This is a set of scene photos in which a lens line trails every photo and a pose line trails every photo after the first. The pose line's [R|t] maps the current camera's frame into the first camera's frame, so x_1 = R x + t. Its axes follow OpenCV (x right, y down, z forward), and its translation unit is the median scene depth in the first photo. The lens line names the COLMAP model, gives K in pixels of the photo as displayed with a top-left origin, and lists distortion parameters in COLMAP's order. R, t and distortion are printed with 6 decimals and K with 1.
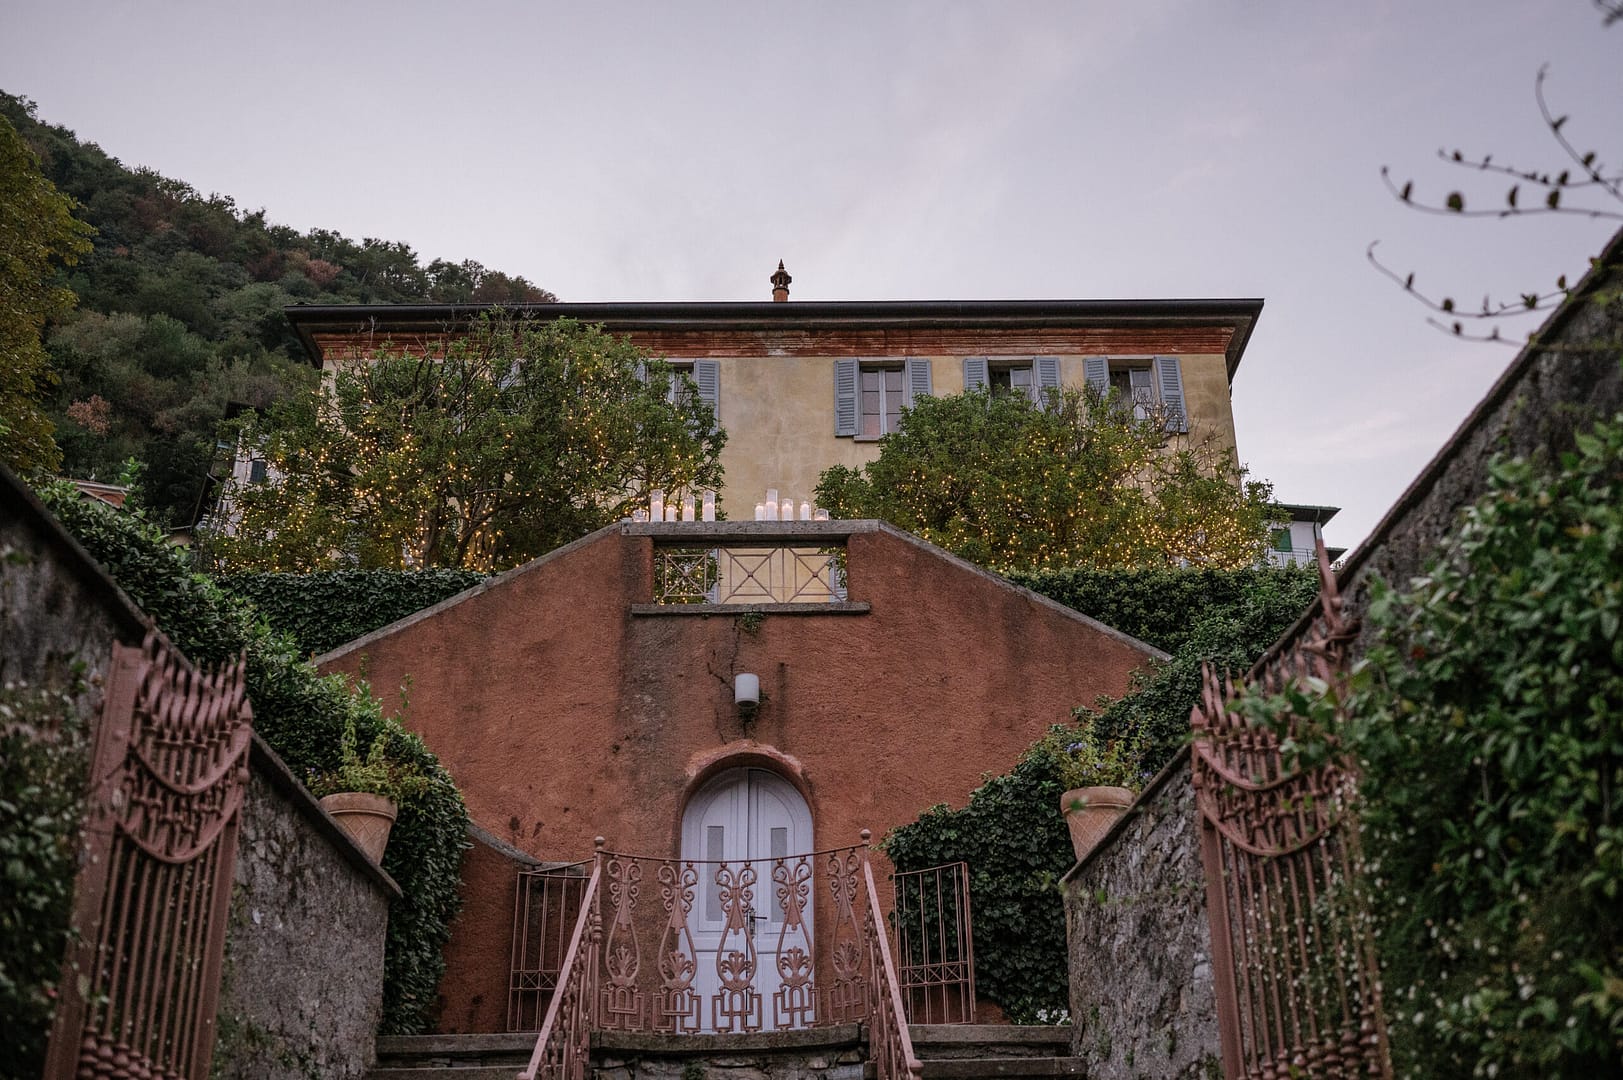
lens RADIAL K [[1721.0, 0, 852.7], [0, 1721.0, 545.4], [0, 0, 1]] dist [-0.039973, -0.032270]
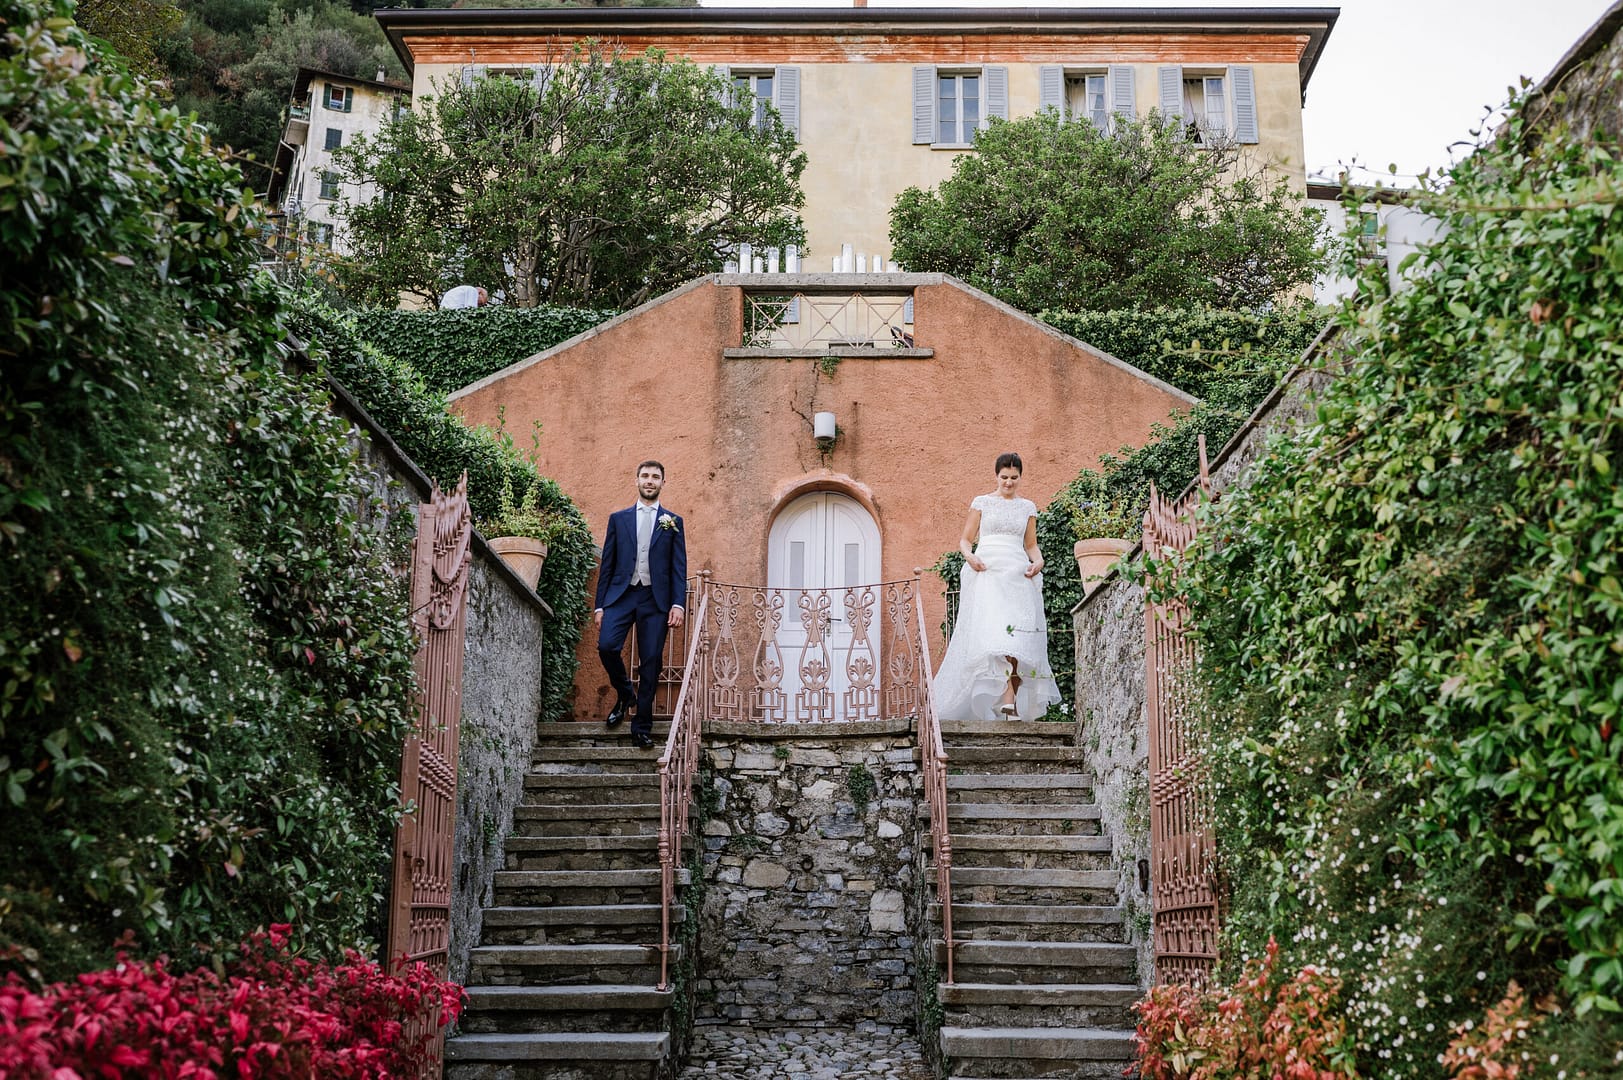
lens RADIAL K [[1726.9, 0, 885.0], [0, 1726.9, 570.7], [0, 0, 1]] dist [-0.048174, 0.005784]
pose [[0.999546, 0.014933, -0.026173, 0.010285], [-0.009322, 0.979198, 0.202694, -0.054324], [0.028656, -0.202358, 0.978892, -0.145613]]
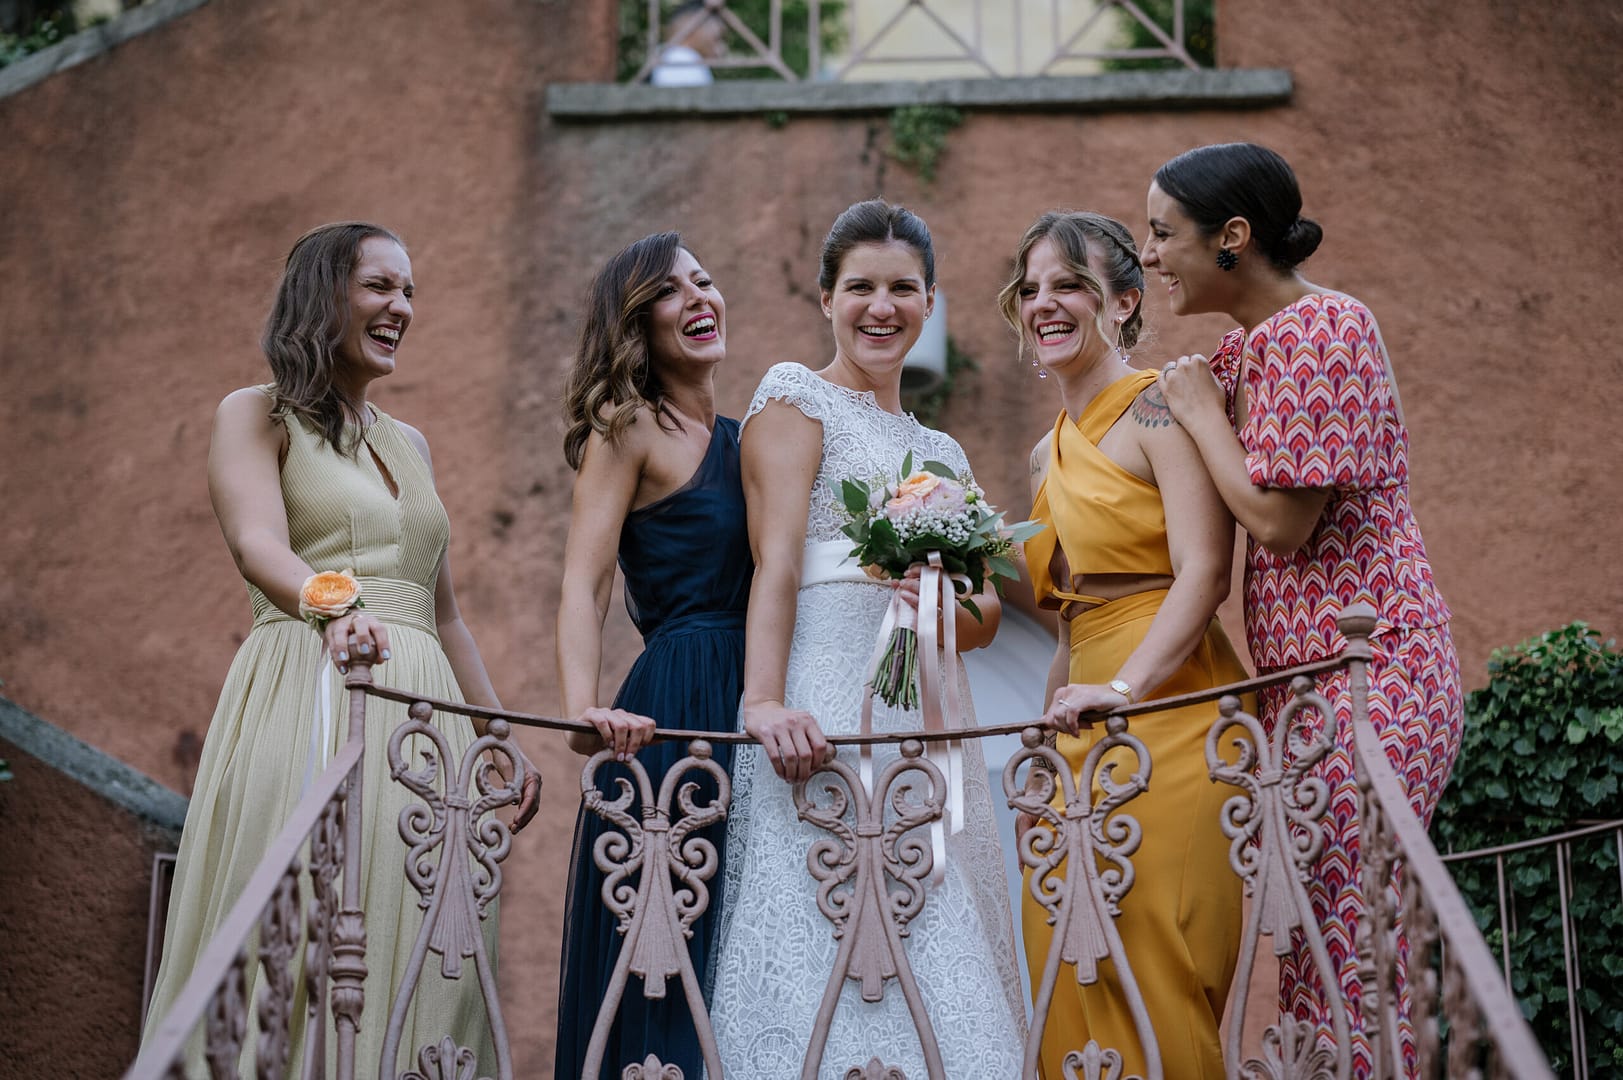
lens RADIAL K [[4156.1, 0, 832.1], [0, 4156.1, 539.6], [0, 0, 1]] dist [0.051116, 0.313053]
pose [[0.996772, -0.007063, -0.079978, -0.013620], [0.012104, 0.997958, 0.062711, 0.071437], [0.079372, -0.063477, 0.994822, 0.223847]]
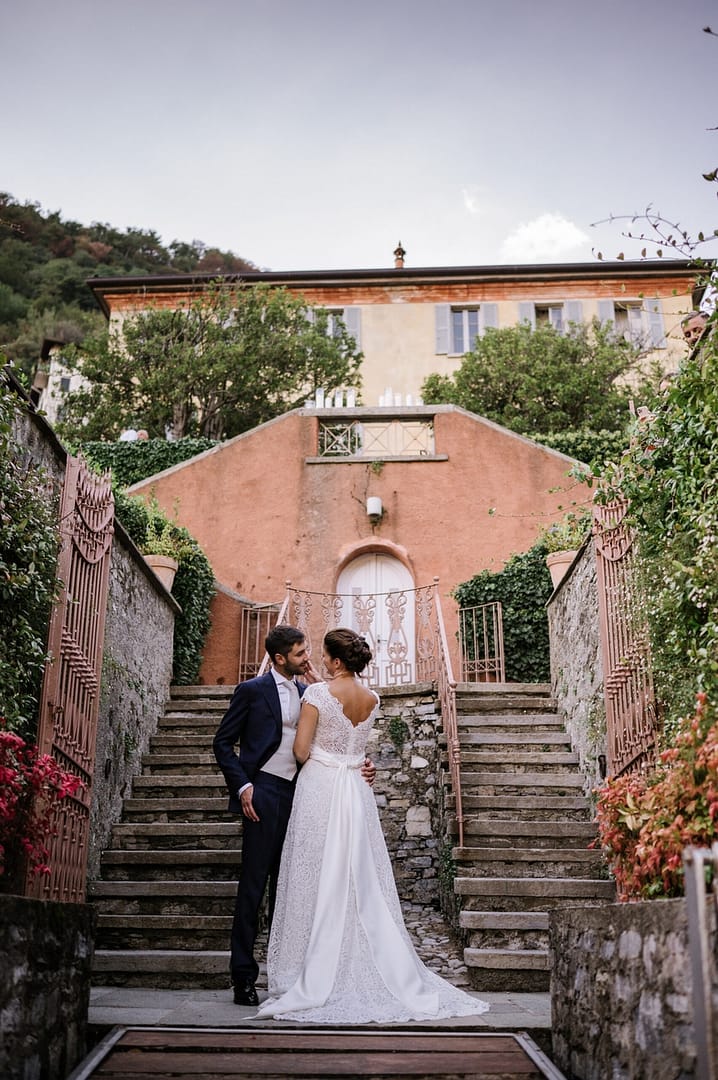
lens RADIAL K [[1149.2, 0, 357.8], [0, 1149.2, 517.4], [0, 0, 1]] dist [-0.048174, 0.005784]
pose [[0.996394, -0.006062, -0.084630, 0.017145], [0.012586, 0.996970, 0.076764, 0.007545], [0.083908, -0.077553, 0.993451, -0.116253]]
